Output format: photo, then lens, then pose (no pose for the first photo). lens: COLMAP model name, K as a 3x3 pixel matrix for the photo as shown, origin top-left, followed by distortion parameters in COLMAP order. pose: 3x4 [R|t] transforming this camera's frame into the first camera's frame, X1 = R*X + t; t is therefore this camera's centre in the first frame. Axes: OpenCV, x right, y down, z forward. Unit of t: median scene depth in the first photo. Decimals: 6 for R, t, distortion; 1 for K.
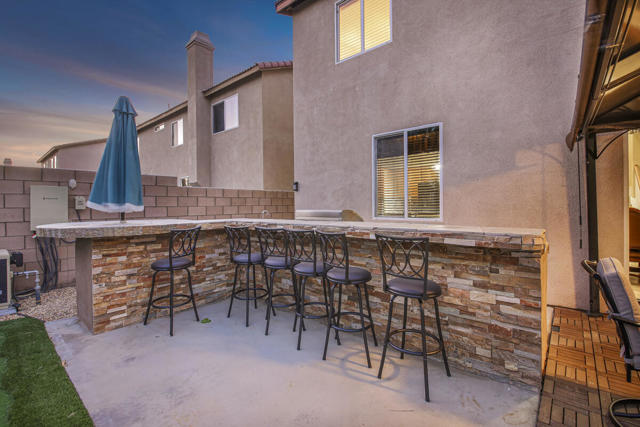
lens RADIAL K [[283.6, 0, 319.8], [0, 283.6, 213.4], [0, 0, 1]] dist [-0.001651, -0.001254]
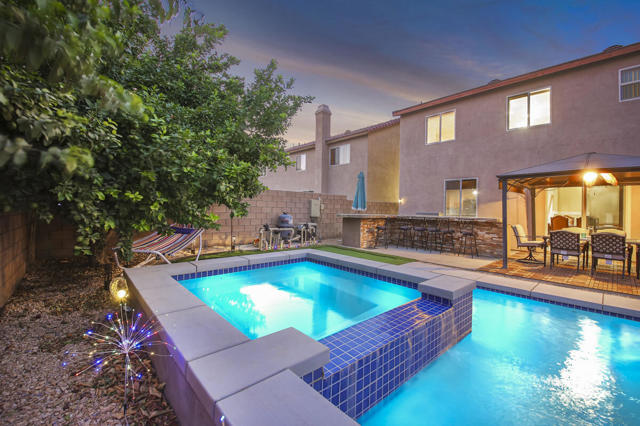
lens RADIAL K [[269.3, 0, 315.0], [0, 269.3, 209.5], [0, 0, 1]] dist [0.001285, 0.000014]
pose [[0.989879, 0.025233, -0.139653, -0.537705], [-0.029180, 0.999228, -0.026289, 0.042827], [0.138882, 0.030098, 0.989851, -1.272735]]
